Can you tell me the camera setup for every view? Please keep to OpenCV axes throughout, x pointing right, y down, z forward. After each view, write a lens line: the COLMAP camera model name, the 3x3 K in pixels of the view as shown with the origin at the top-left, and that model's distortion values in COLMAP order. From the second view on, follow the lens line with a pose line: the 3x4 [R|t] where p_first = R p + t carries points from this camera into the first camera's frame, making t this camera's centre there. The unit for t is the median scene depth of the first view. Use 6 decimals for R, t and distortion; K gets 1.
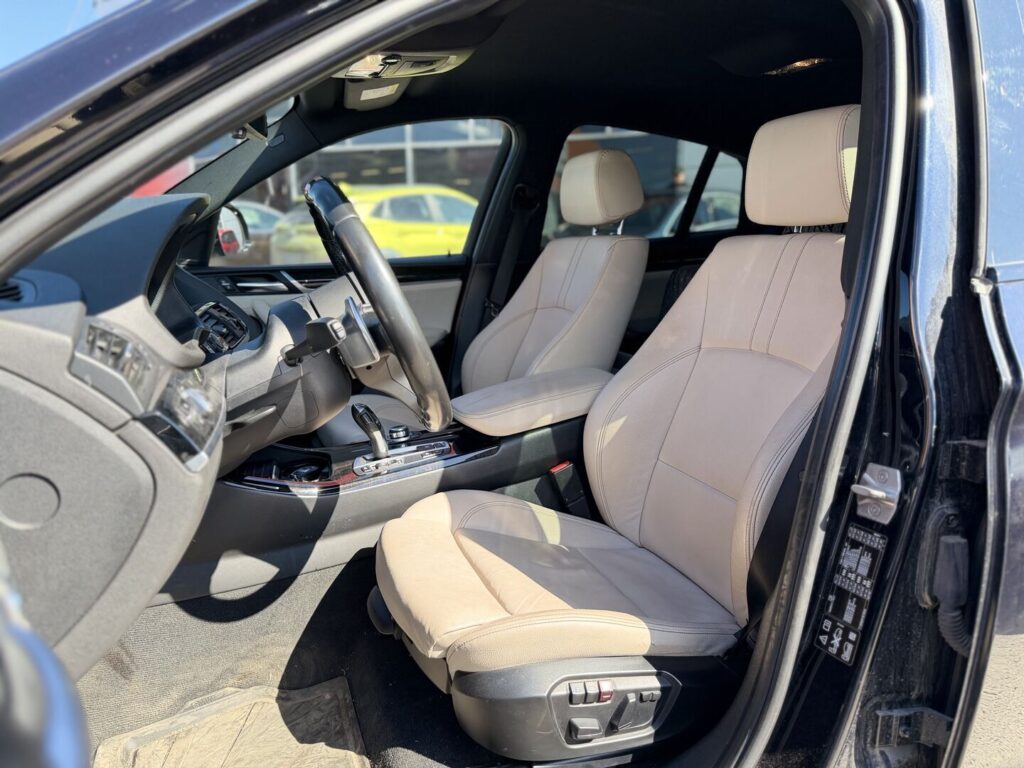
lens RADIAL K [[720.0, 0, 512.0], [0, 720.0, 384.0], [0, 0, 1]] dist [0.005580, -0.040668]
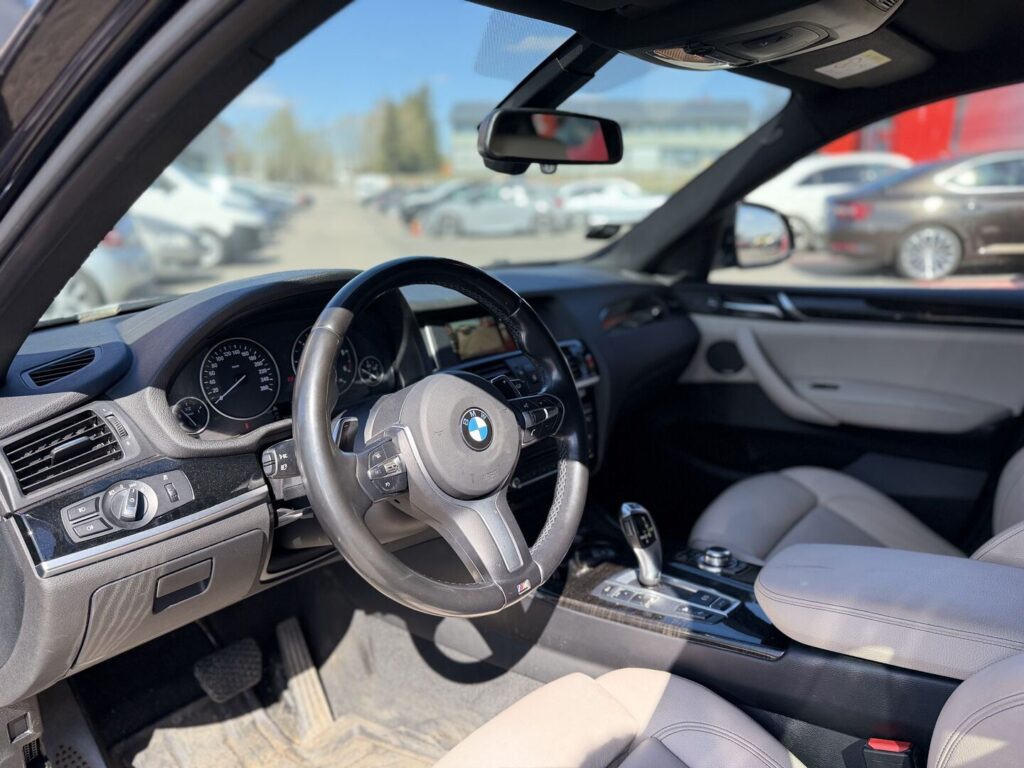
lens RADIAL K [[720.0, 0, 512.0], [0, 720.0, 384.0], [0, 0, 1]] dist [0.005580, -0.040668]
pose [[0.462502, 0.213227, -0.860597, 0.369483], [-0.149392, 0.975514, 0.161413, -0.210212], [0.873942, 0.053912, 0.483031, 0.518770]]
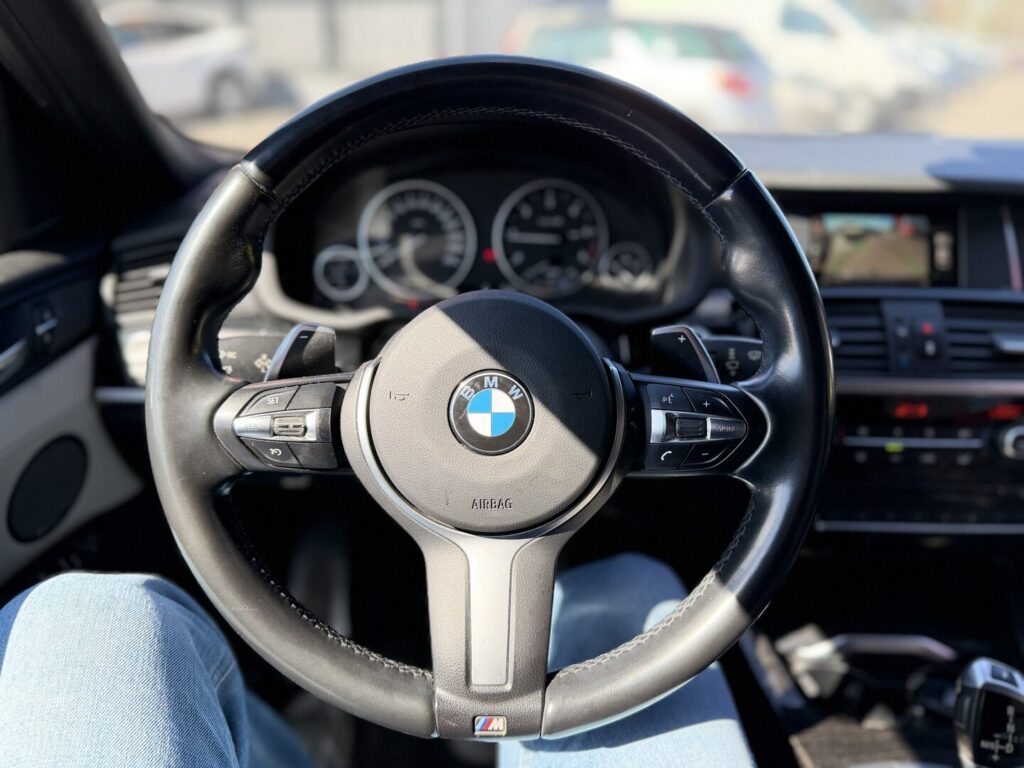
lens RADIAL K [[720.0, 0, 512.0], [0, 720.0, 384.0], [0, 0, 1]] dist [0.005580, -0.040668]
pose [[-0.360281, 0.379154, -0.852314, 0.124182], [-0.170860, 0.871395, 0.459867, -0.223765], [0.917063, 0.311308, -0.249165, 0.835583]]
